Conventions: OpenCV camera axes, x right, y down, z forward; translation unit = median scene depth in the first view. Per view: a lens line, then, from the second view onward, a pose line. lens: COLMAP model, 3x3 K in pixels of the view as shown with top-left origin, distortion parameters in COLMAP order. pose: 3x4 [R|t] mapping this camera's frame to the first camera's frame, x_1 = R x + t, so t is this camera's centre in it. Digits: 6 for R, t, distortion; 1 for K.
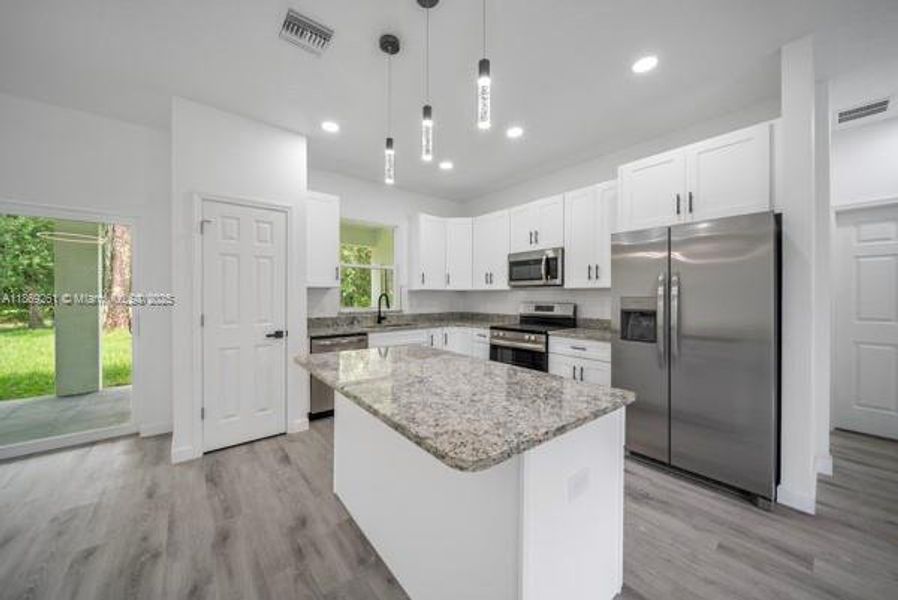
lens RADIAL K [[316.8, 0, 447.0], [0, 316.8, 298.8], [0, 0, 1]] dist [-0.001849, 0.000068]
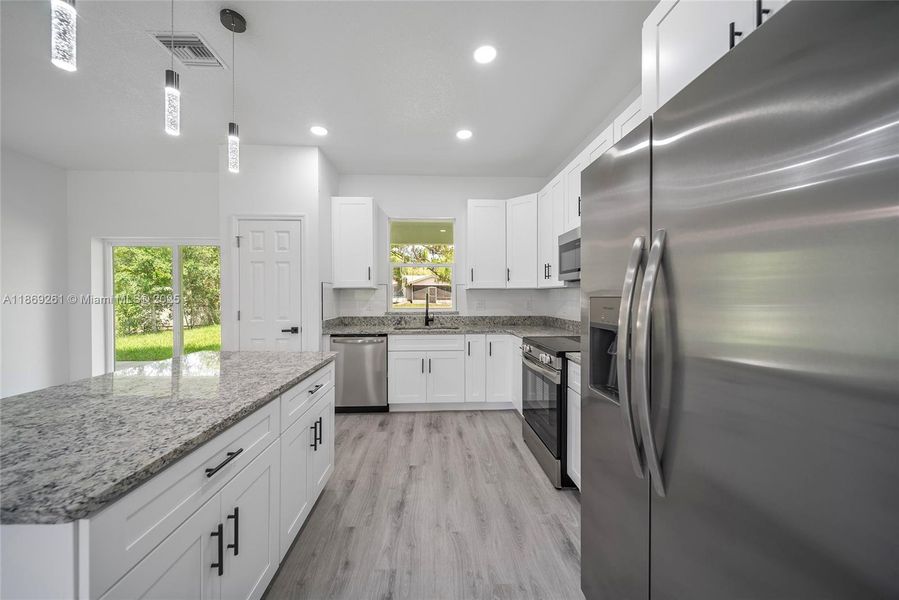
lens RADIAL K [[317.2, 0, 447.5], [0, 317.2, 298.8], [0, 0, 1]] dist [-0.001849, 0.000068]
pose [[0.803574, 0.003647, -0.595193, 0.467626], [-0.003877, 0.999992, 0.000893, -0.001446], [0.595192, 0.001590, 0.803582, 0.338963]]
